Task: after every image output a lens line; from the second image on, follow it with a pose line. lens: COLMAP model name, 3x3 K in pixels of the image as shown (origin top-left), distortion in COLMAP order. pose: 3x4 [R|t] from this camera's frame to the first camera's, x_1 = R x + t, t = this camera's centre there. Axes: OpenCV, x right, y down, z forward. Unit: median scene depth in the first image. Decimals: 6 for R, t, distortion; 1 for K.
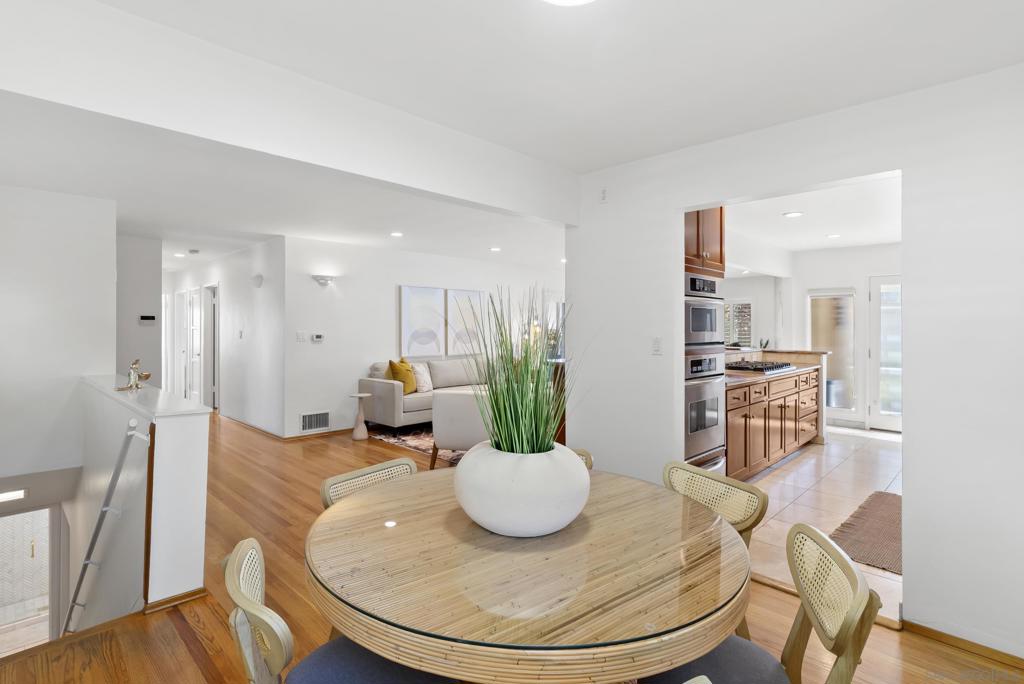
lens RADIAL K [[491.4, 0, 510.3], [0, 491.4, 337.4], [0, 0, 1]] dist [0.000420, 0.000004]
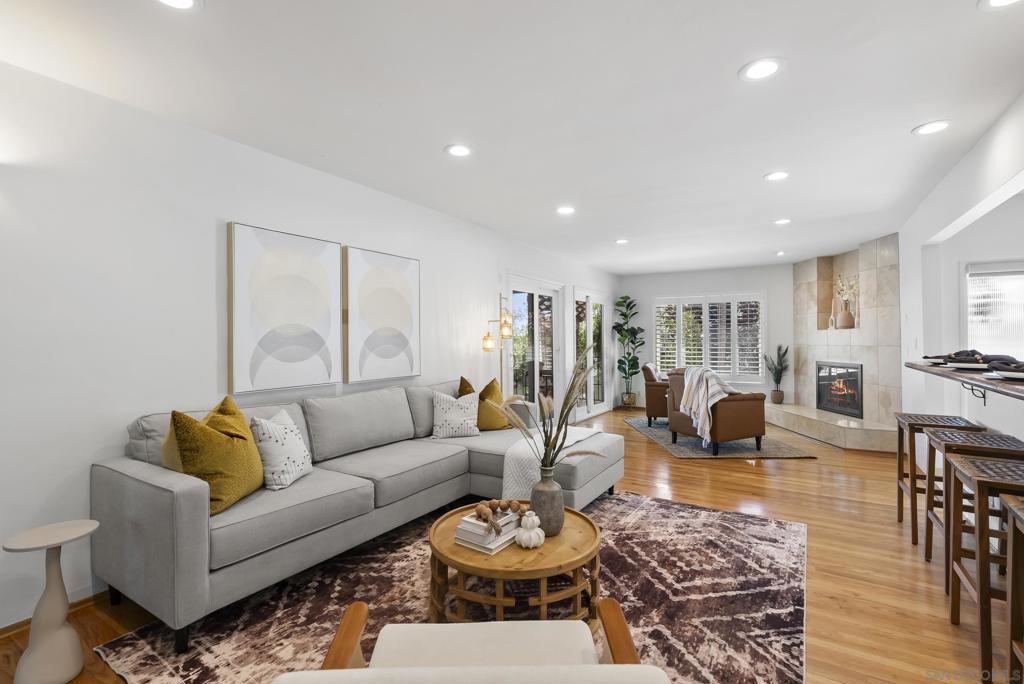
lens RADIAL K [[472.4, 0, 509.4], [0, 472.4, 341.7], [0, 0, 1]] dist [-0.004399, -0.000275]
pose [[0.979718, -0.000852, 0.200378, -0.070202], [0.002010, 0.999982, -0.005577, -0.000754], [-0.200370, 0.005867, 0.979703, 0.550510]]
